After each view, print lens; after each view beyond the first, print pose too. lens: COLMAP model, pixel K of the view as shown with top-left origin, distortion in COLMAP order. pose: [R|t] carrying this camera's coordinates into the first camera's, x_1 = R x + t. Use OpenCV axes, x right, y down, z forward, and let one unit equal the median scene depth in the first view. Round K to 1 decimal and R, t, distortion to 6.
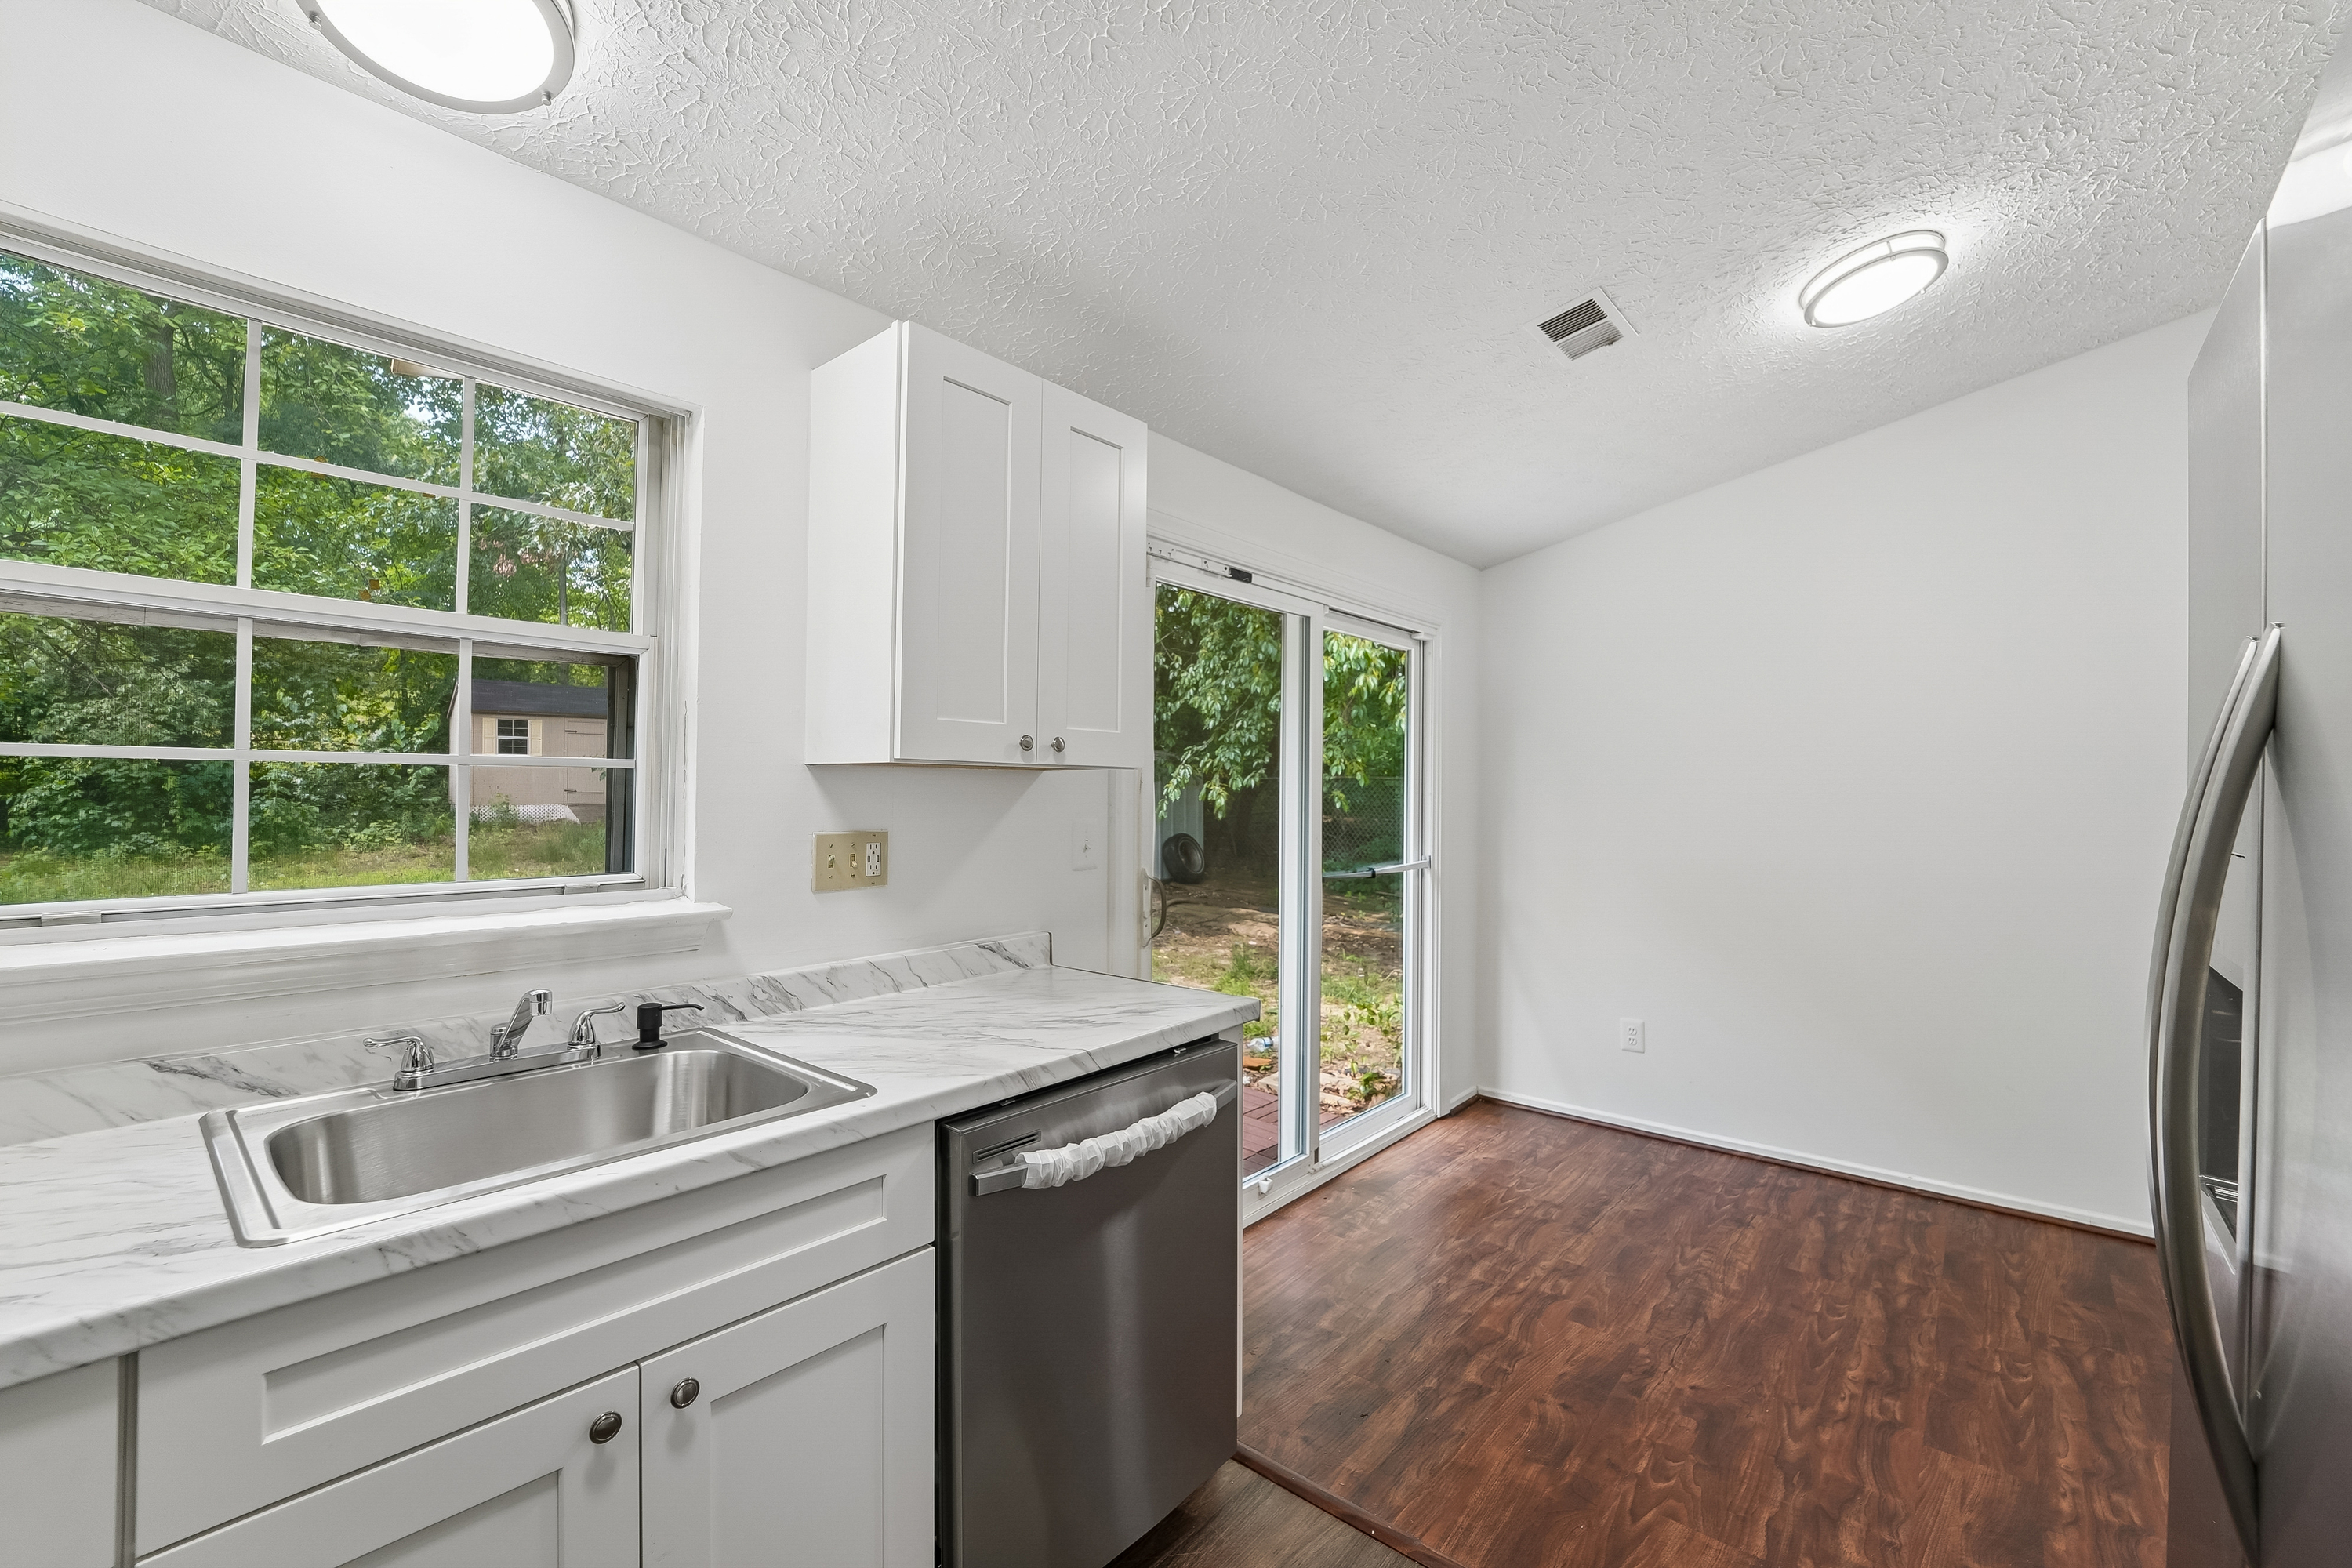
lens RADIAL K [[961.6, 0, 1179.7], [0, 961.6, 779.9], [0, 0, 1]] dist [-0.014469, 0.000876]
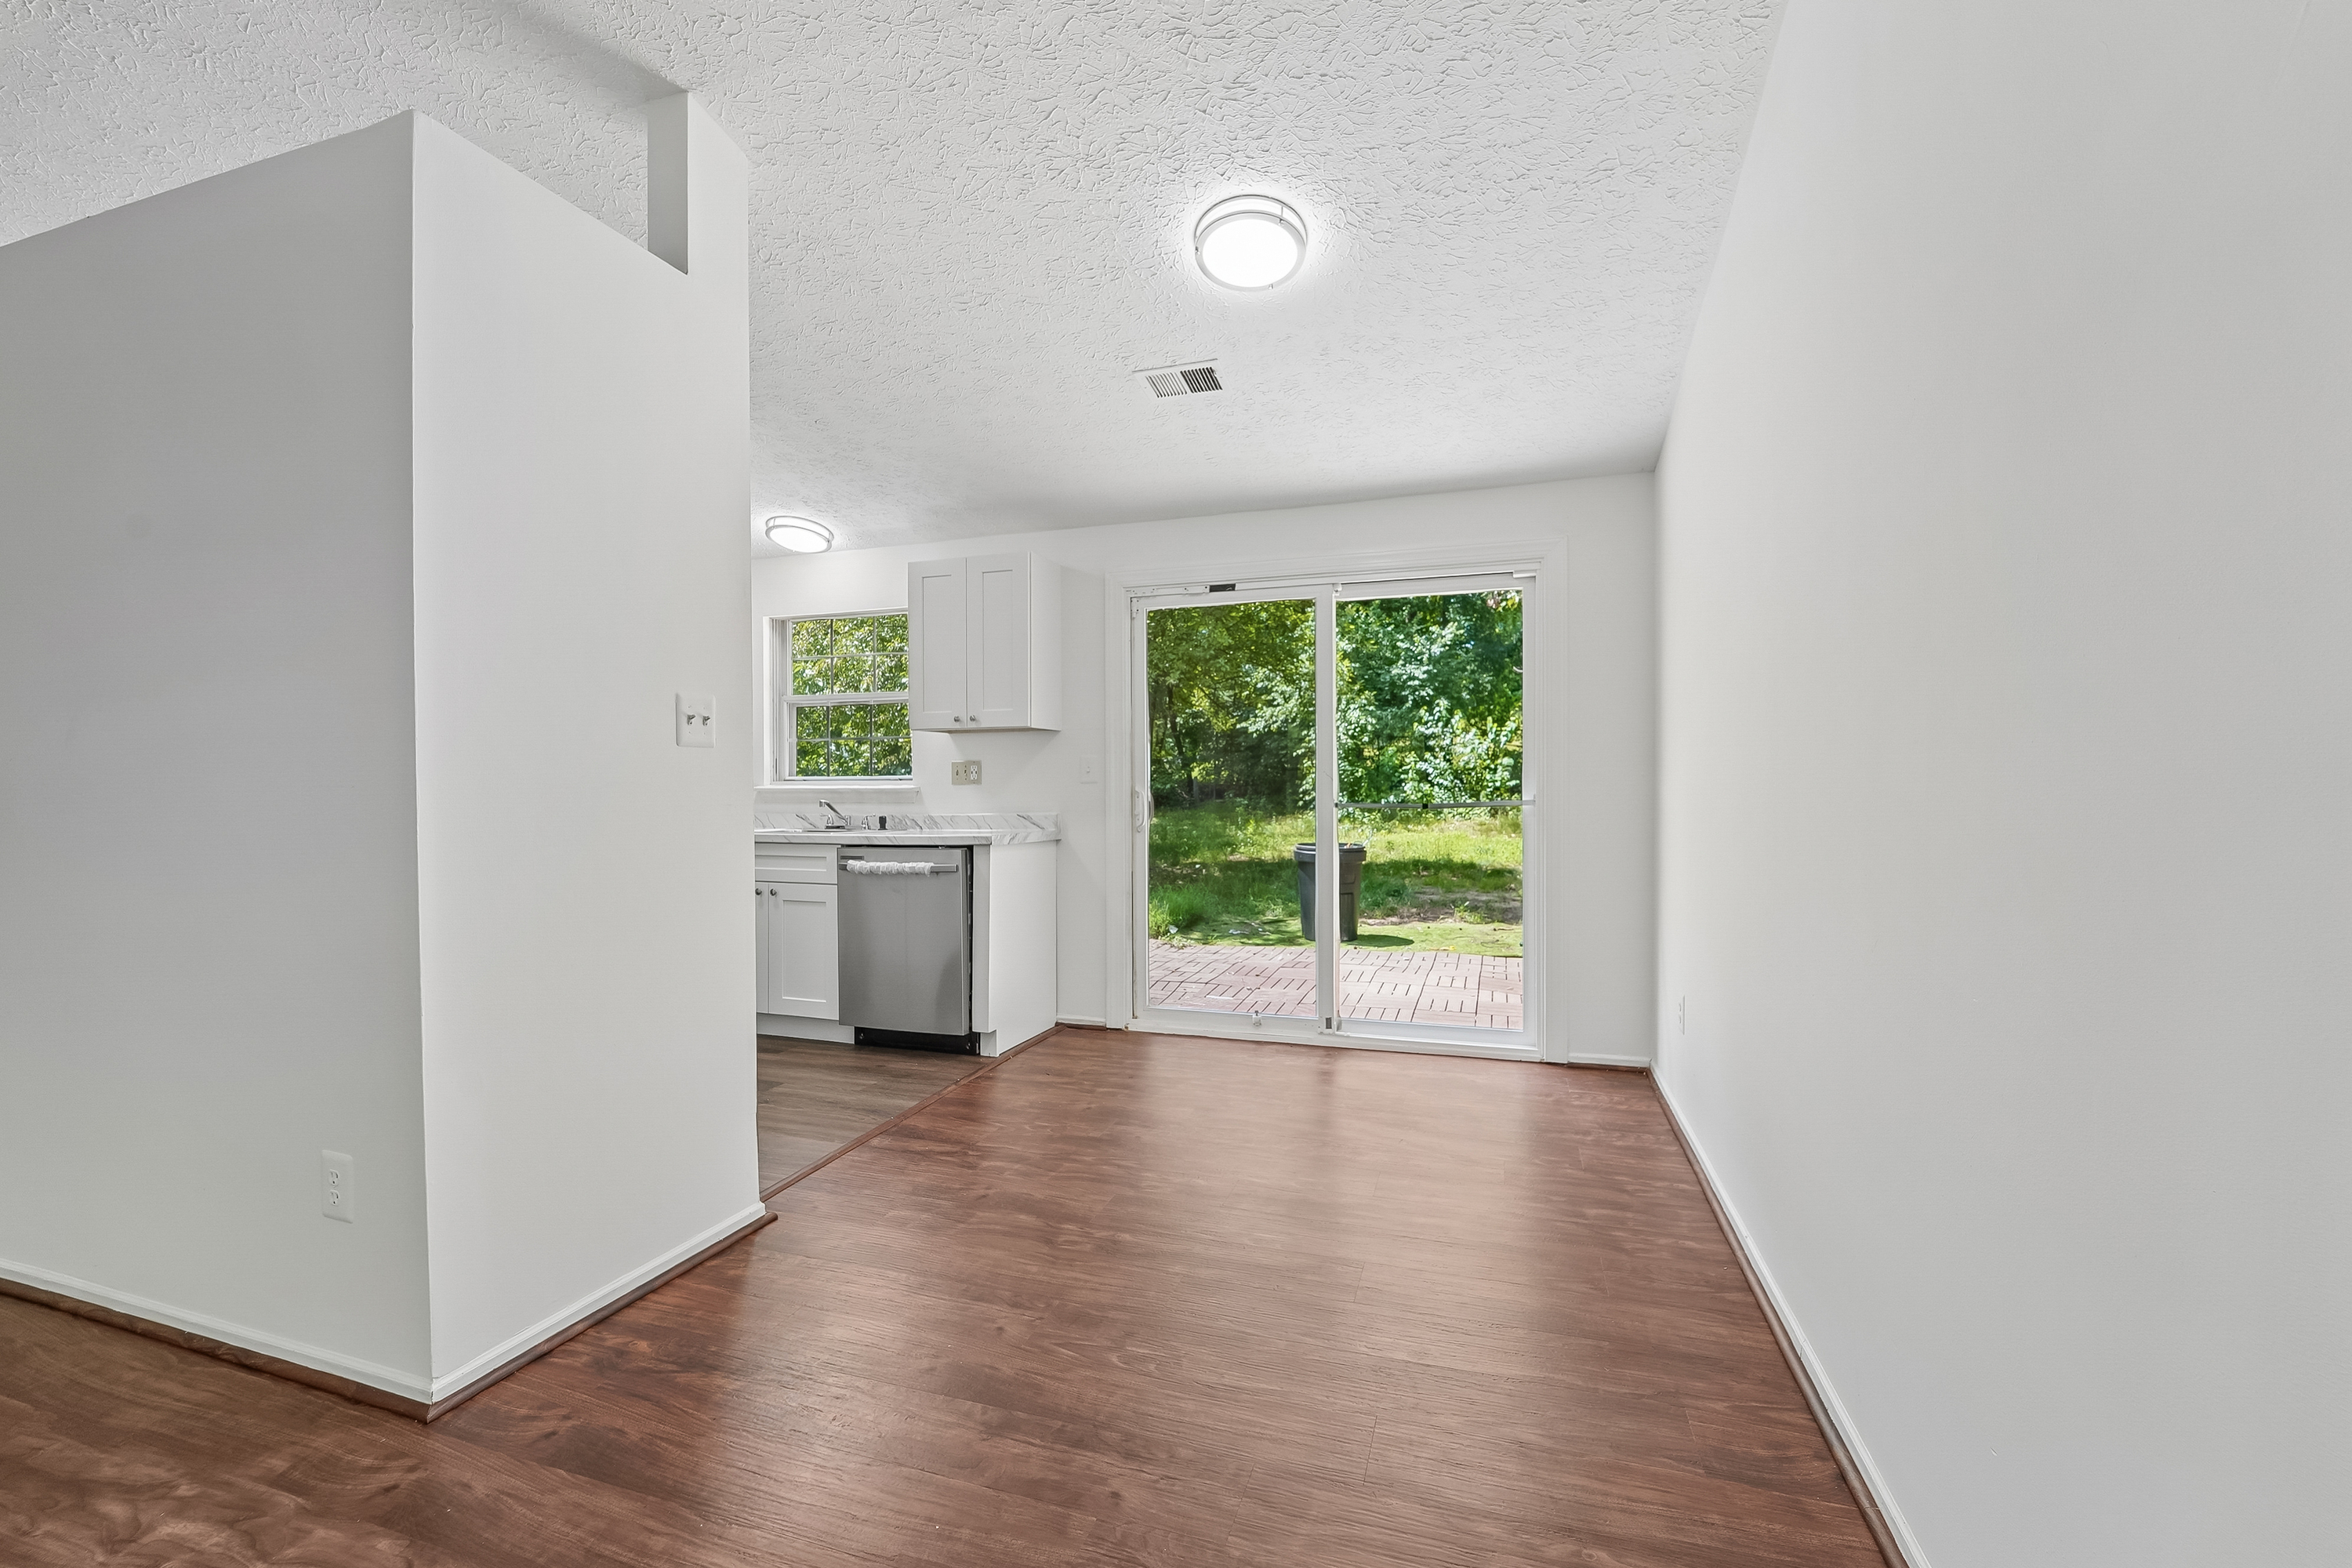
lens RADIAL K [[961.6, 0, 1172.0], [0, 961.6, 793.3], [0, 0, 1]] dist [-0.014469, 0.000876]
pose [[0.375390, -0.006337, -0.926845, 2.291793], [0.016735, 0.999860, -0.000058, 0.159030], [0.926716, -0.015489, 0.375443, 0.635156]]
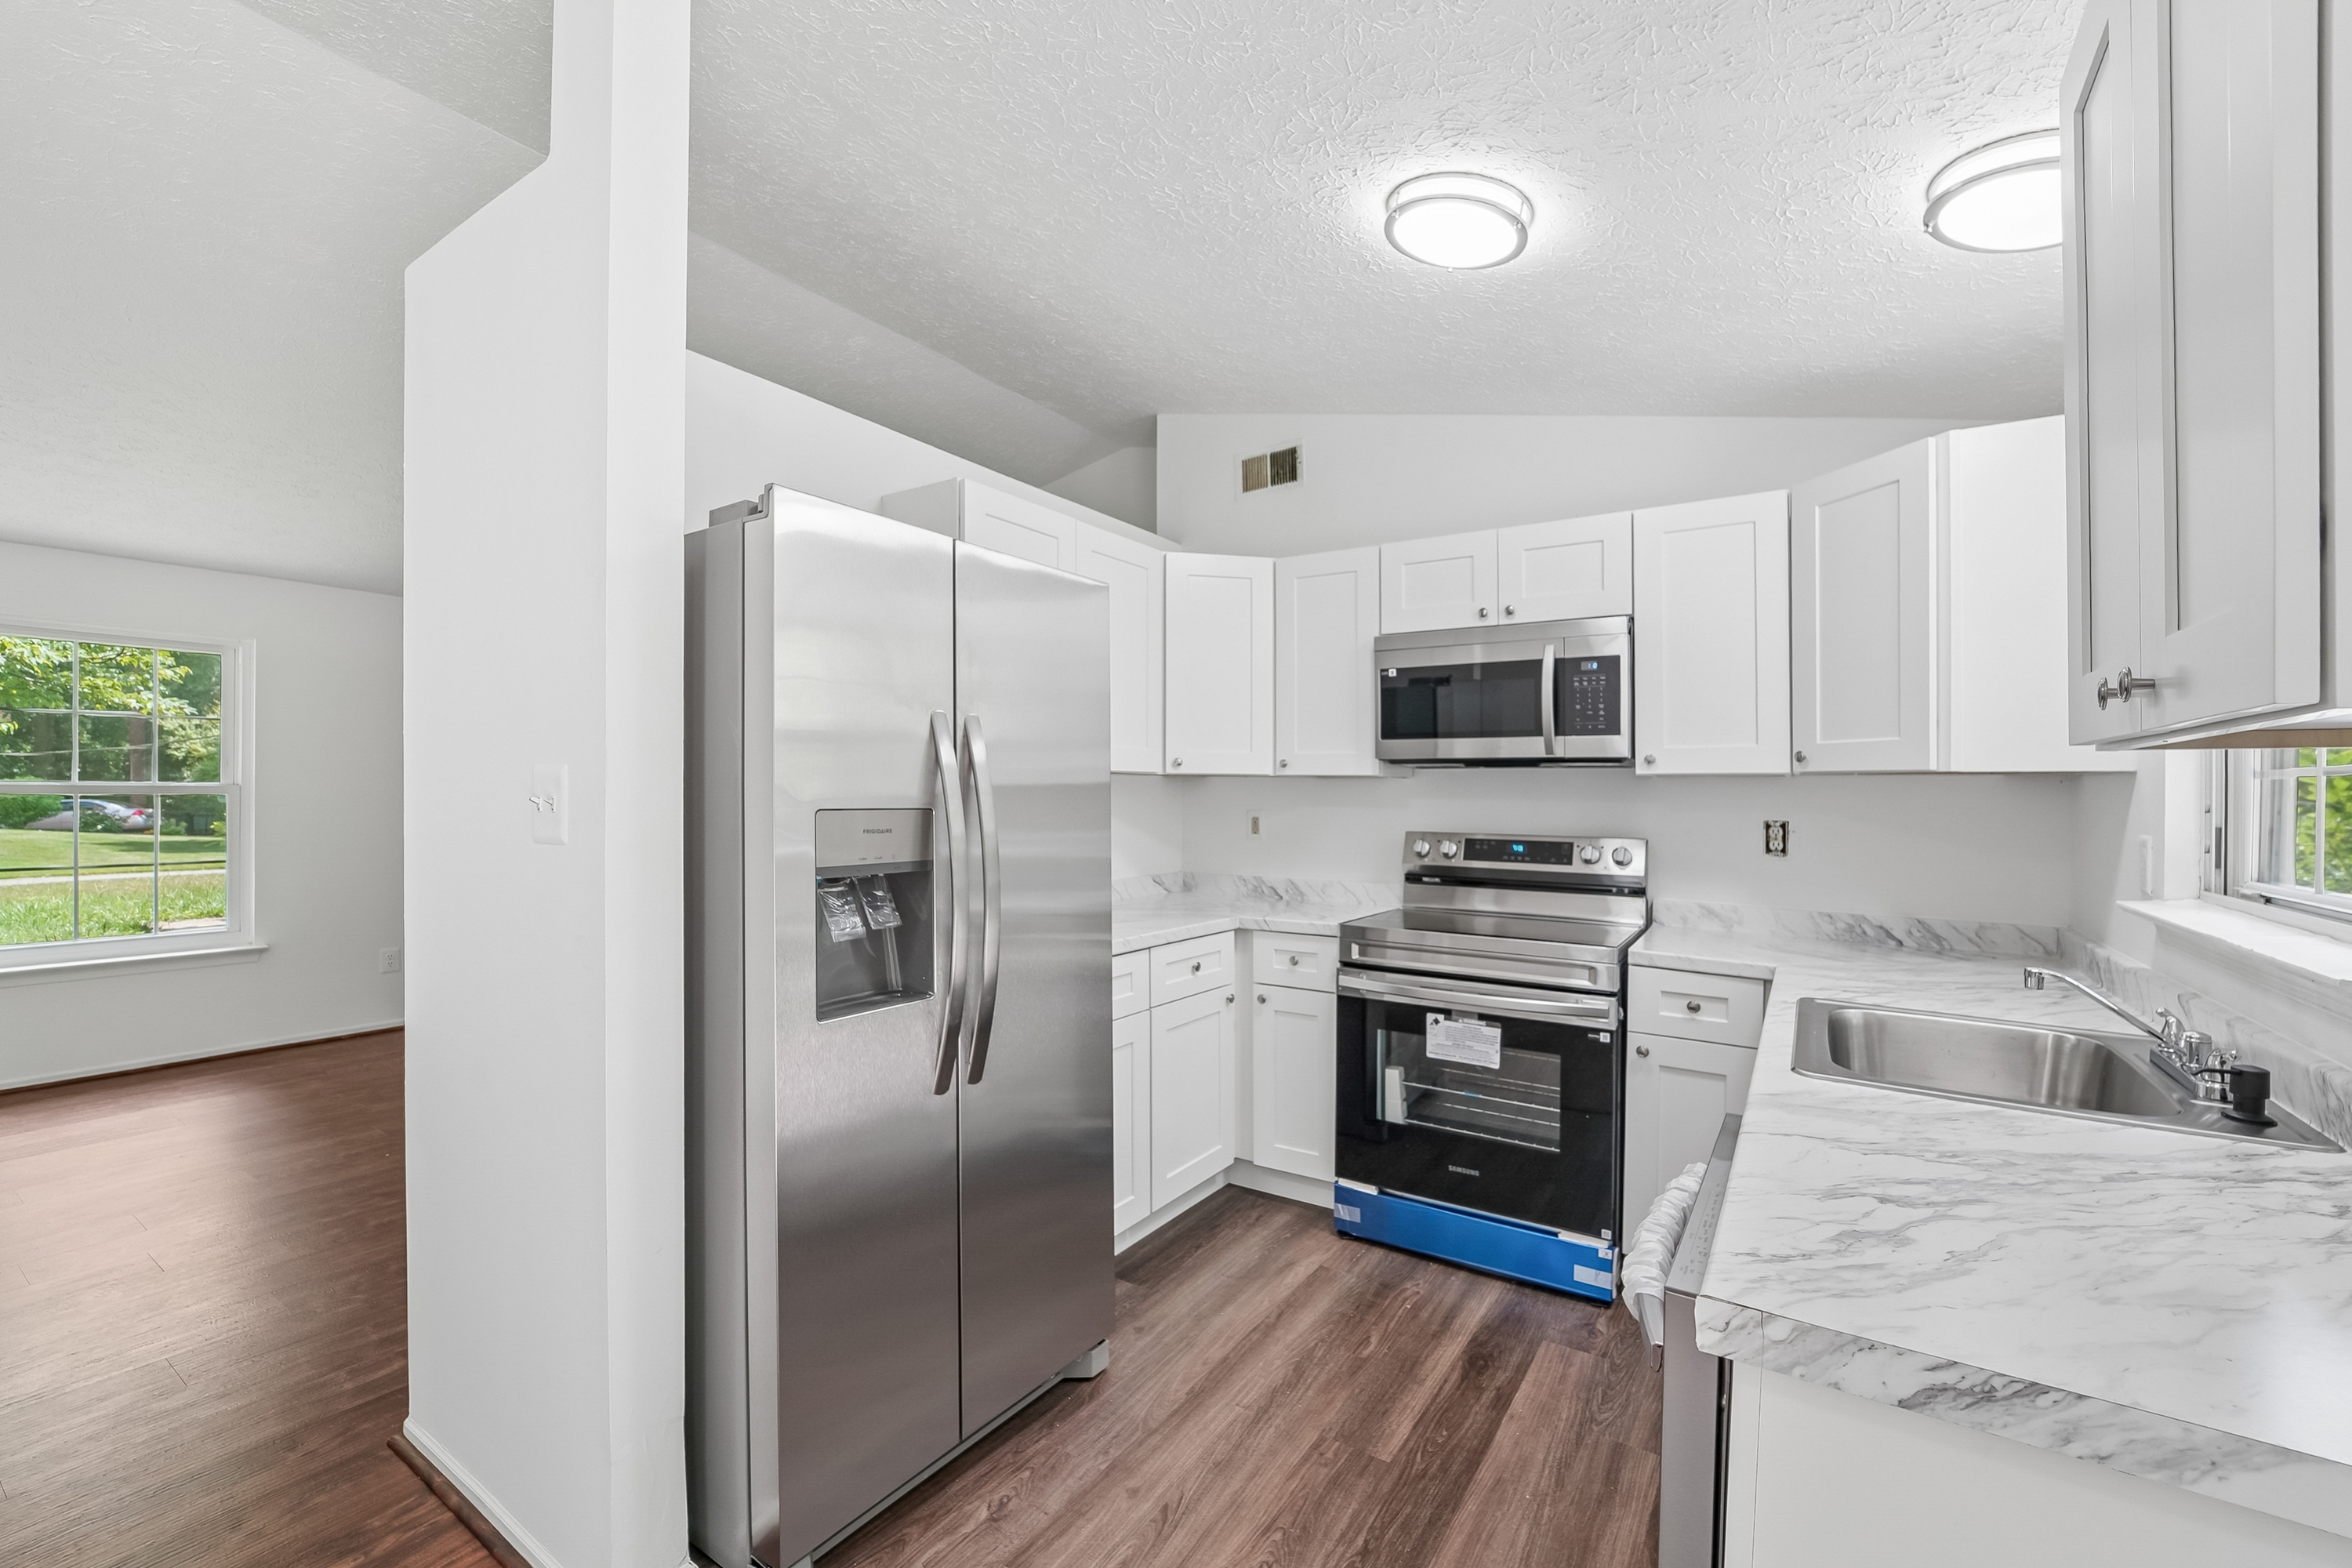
lens RADIAL K [[961.6, 0, 1180.6], [0, 961.6, 798.9], [0, 0, 1]] dist [-0.014469, 0.000876]
pose [[-0.990353, -0.021648, -0.136867, 0.383662], [-0.020860, 0.999757, -0.007193, 0.032472], [0.136990, -0.004268, -0.990563, 1.463874]]
